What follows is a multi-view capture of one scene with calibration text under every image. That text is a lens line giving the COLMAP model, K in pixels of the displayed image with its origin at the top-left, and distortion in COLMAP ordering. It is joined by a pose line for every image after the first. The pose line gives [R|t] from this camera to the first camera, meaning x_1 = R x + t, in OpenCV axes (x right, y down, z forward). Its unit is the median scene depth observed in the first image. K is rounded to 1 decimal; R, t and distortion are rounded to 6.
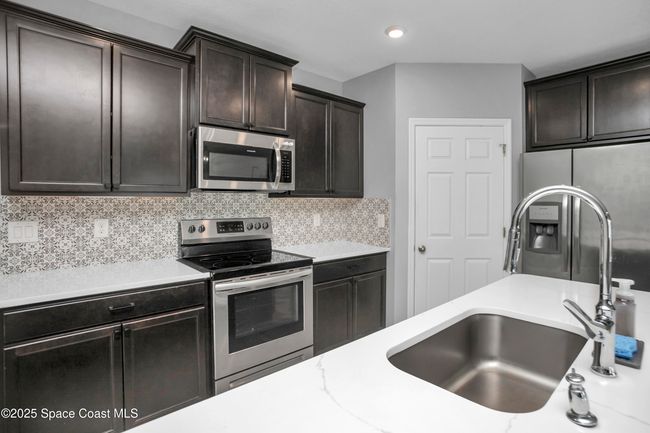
lens RADIAL K [[333.3, 0, 326.3], [0, 333.3, 205.9], [0, 0, 1]] dist [-0.042123, 0.012033]
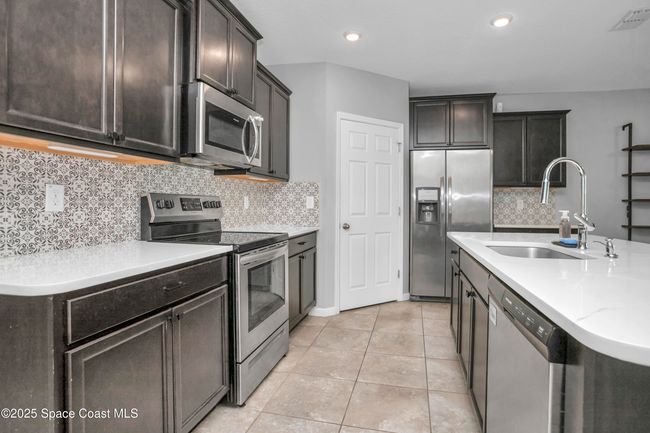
lens RADIAL K [[348.9, 0, 338.2], [0, 348.9, 204.8], [0, 0, 1]] dist [0.002484, 0.001313]
pose [[0.809353, 0.001848, 0.587319, -0.499745], [0.001966, 0.999981, -0.005856, 0.069141], [-0.587319, 0.005894, 0.809334, 0.035786]]
